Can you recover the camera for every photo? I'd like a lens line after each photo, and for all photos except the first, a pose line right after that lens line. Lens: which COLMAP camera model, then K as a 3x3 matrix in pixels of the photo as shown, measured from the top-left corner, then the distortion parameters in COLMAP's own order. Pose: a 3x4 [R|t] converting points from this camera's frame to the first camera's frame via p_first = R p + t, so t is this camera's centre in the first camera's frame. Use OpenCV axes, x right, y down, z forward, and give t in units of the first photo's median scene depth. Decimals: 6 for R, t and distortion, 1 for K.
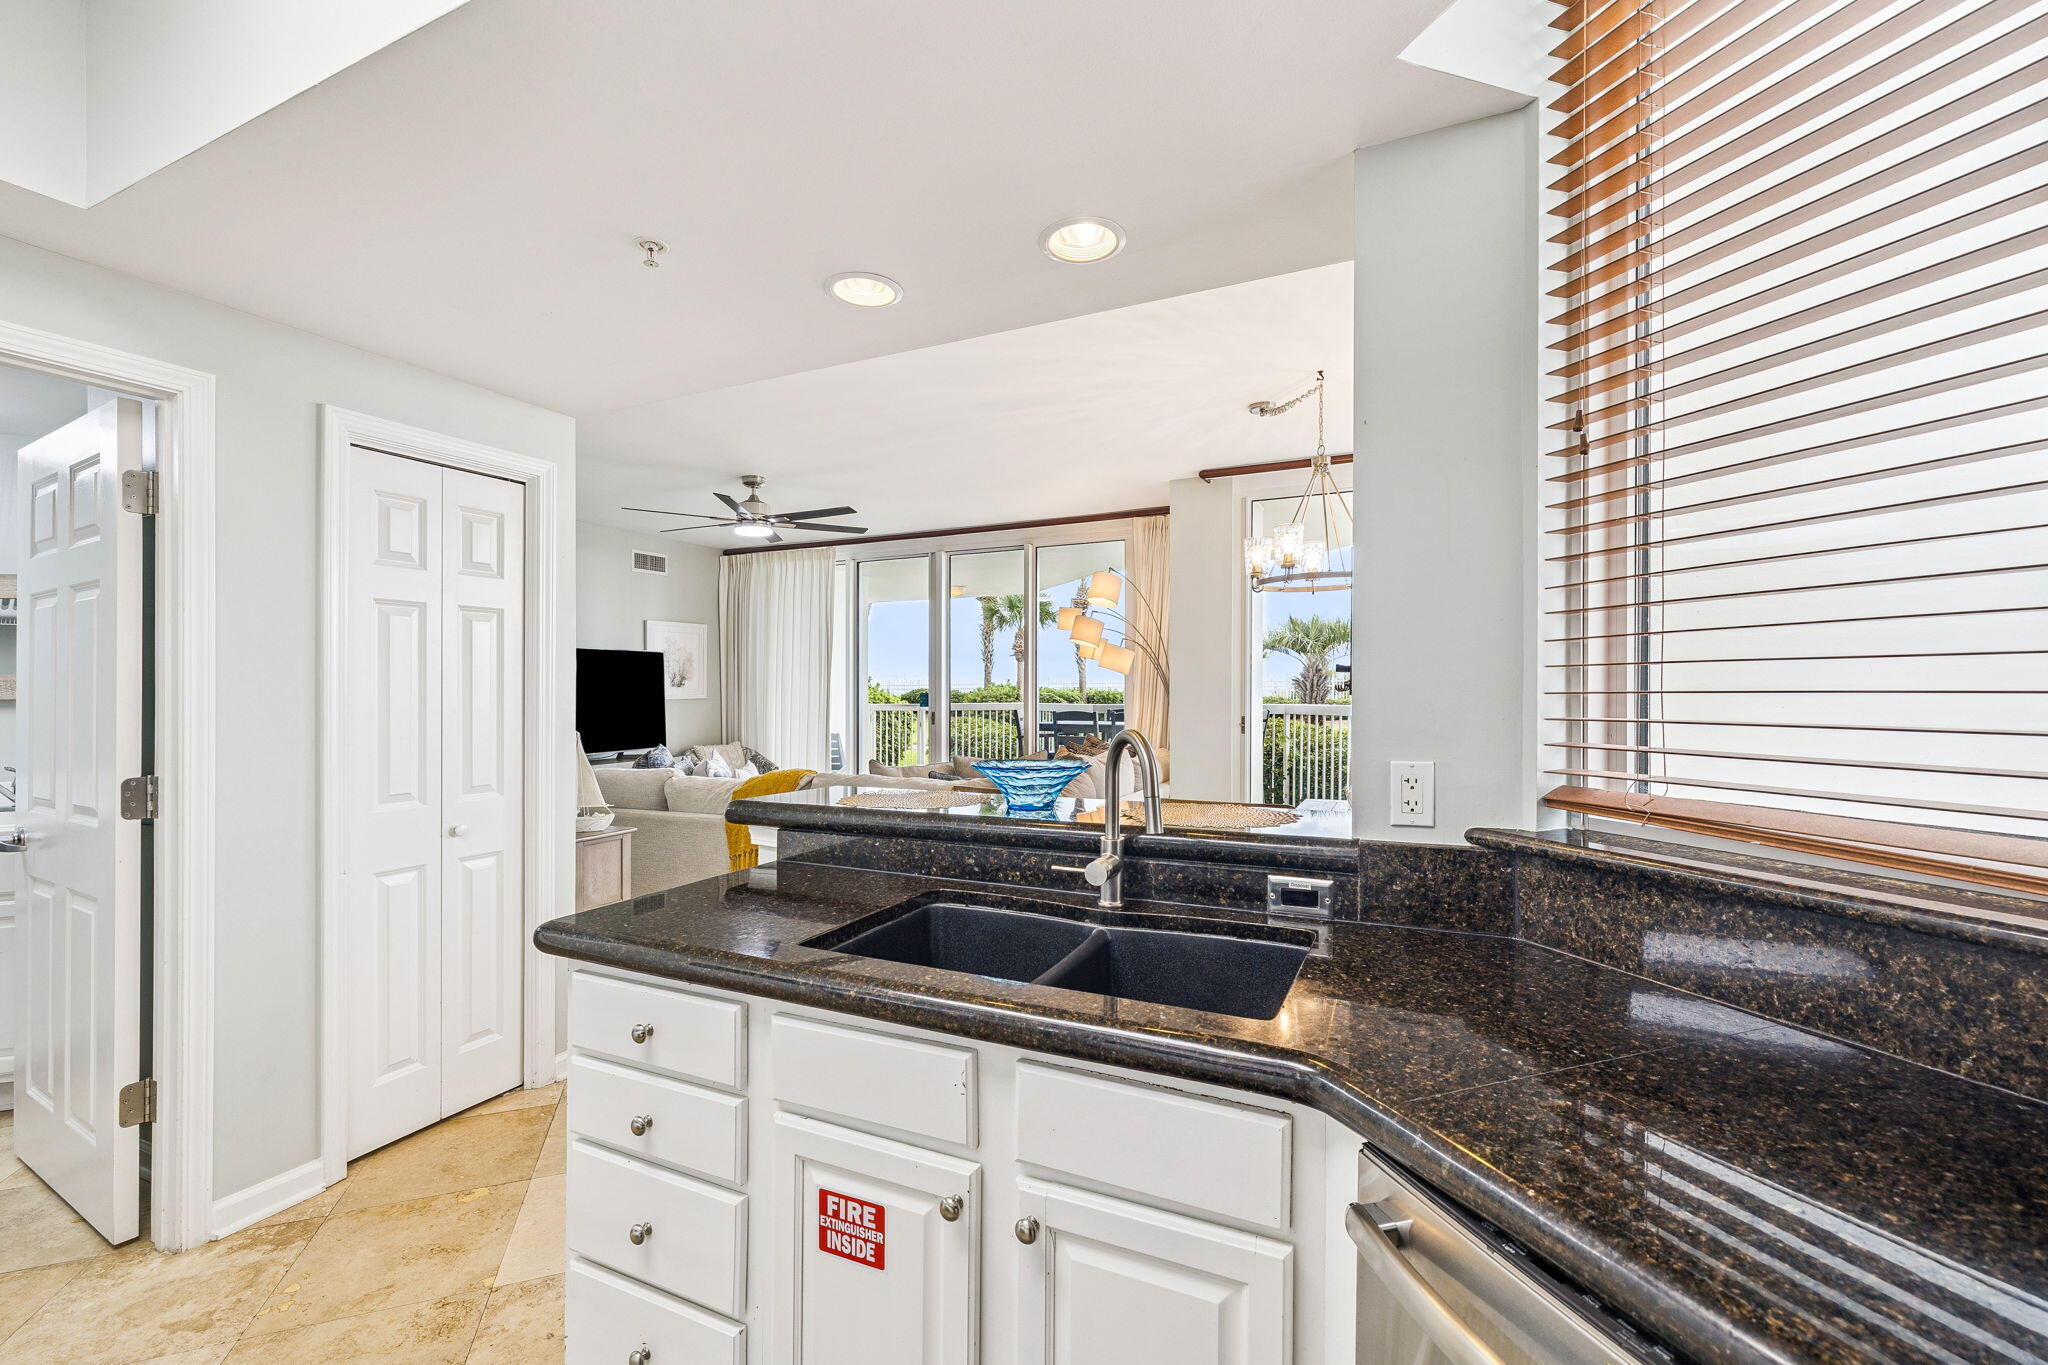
lens RADIAL K [[886.3, 0, 1033.2], [0, 886.3, 687.5], [0, 0, 1]] dist [0.001989, -0.001015]
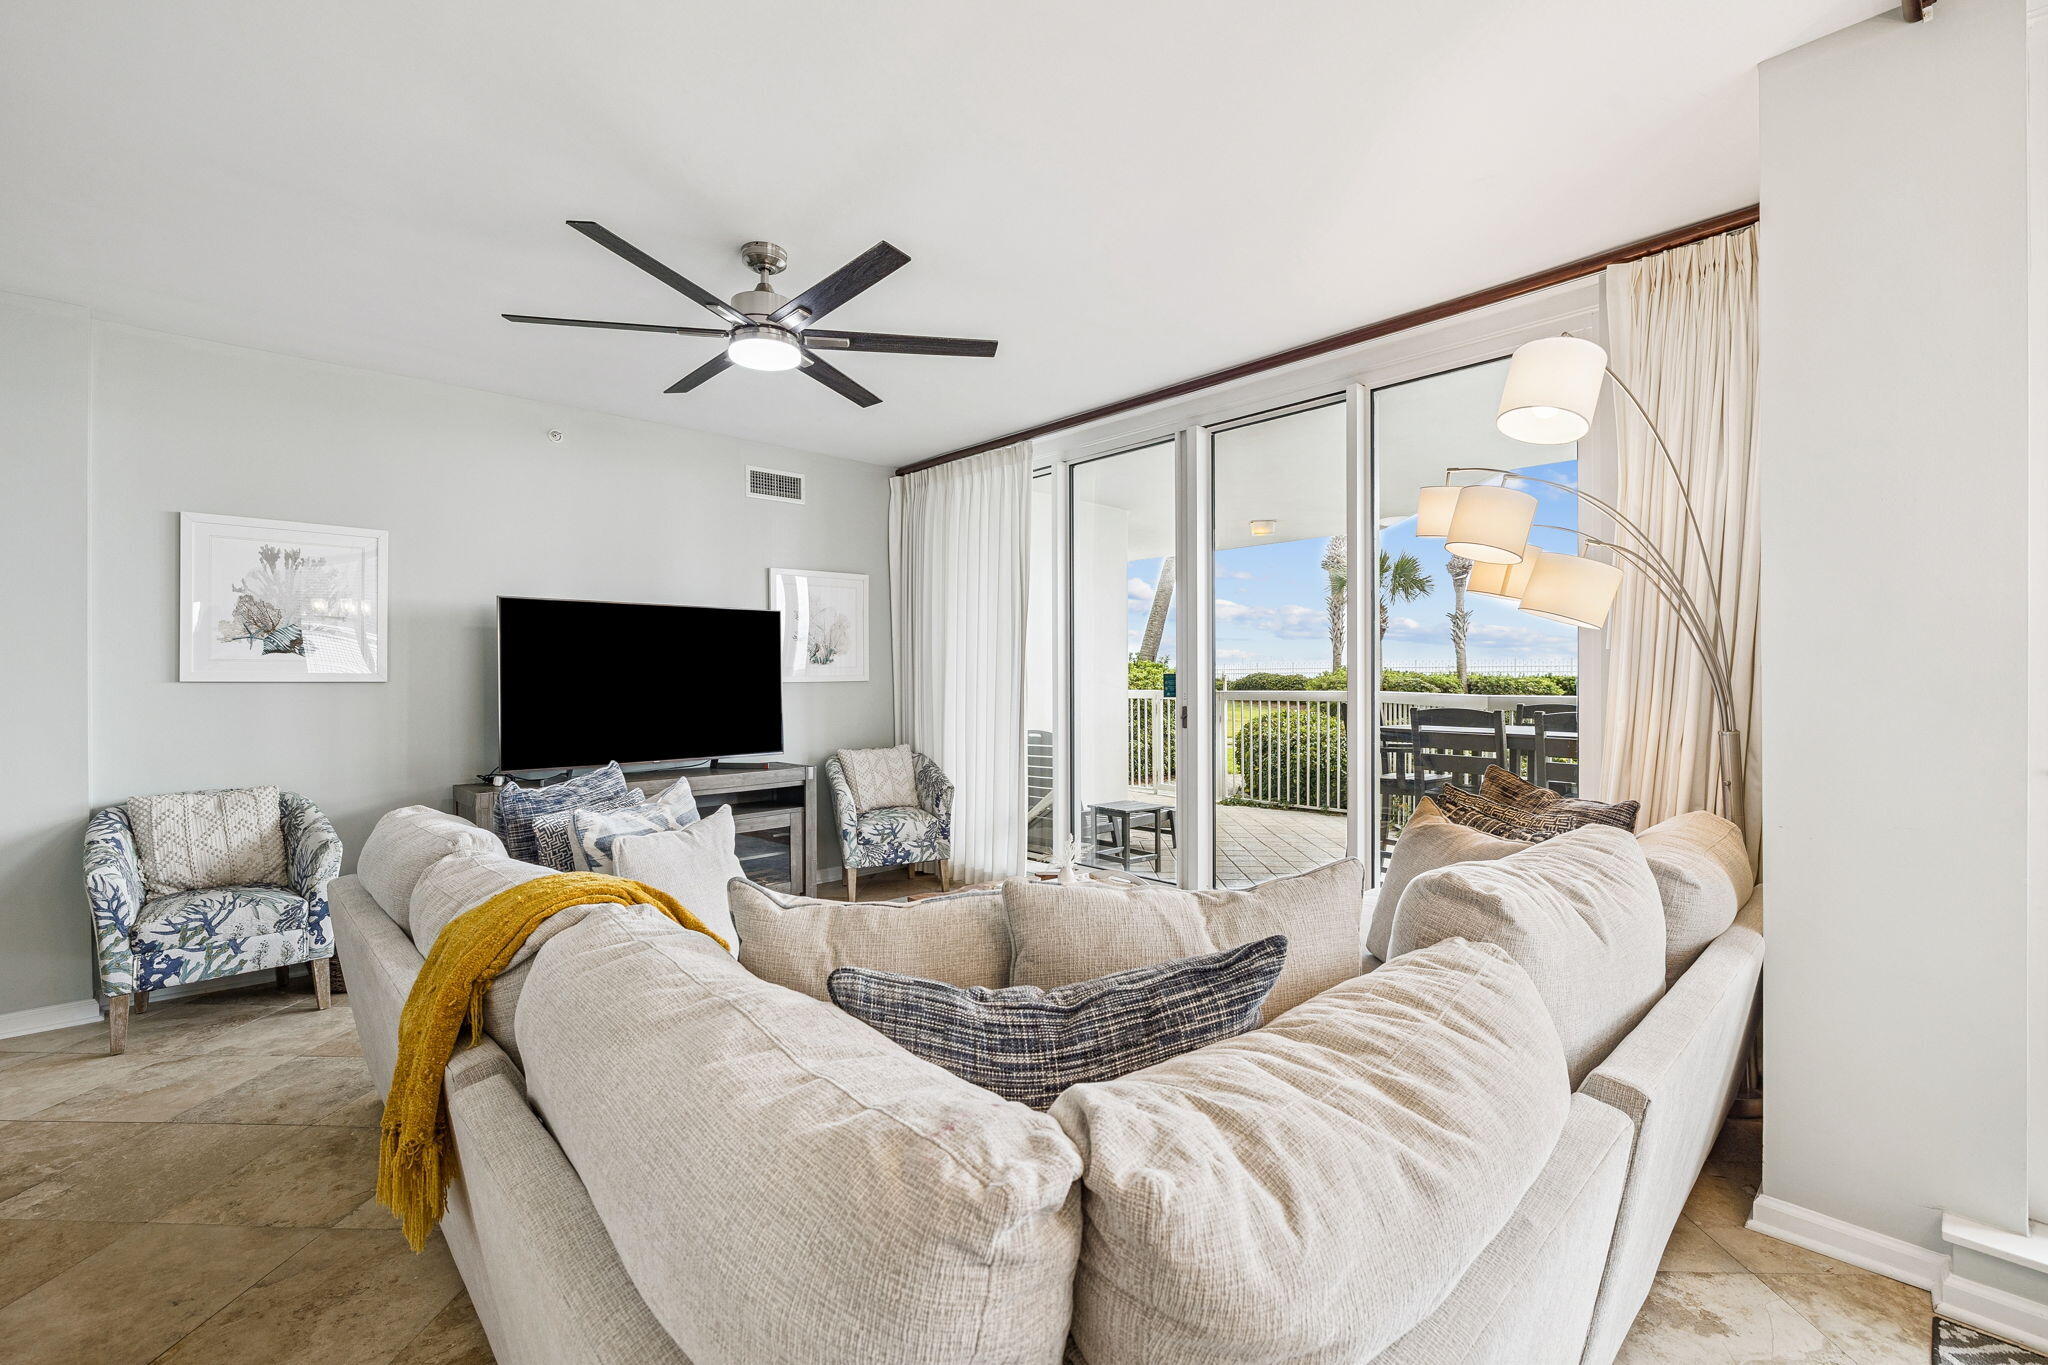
lens RADIAL K [[886.3, 0, 1026.7], [0, 886.3, 674.4], [0, 0, 1]] dist [0.001989, -0.001015]
pose [[0.921827, 0.005165, -0.387568, 0.018399], [-0.004194, 0.999986, 0.003353, 0.004326], [0.387580, -0.001465, 0.921835, 0.450694]]
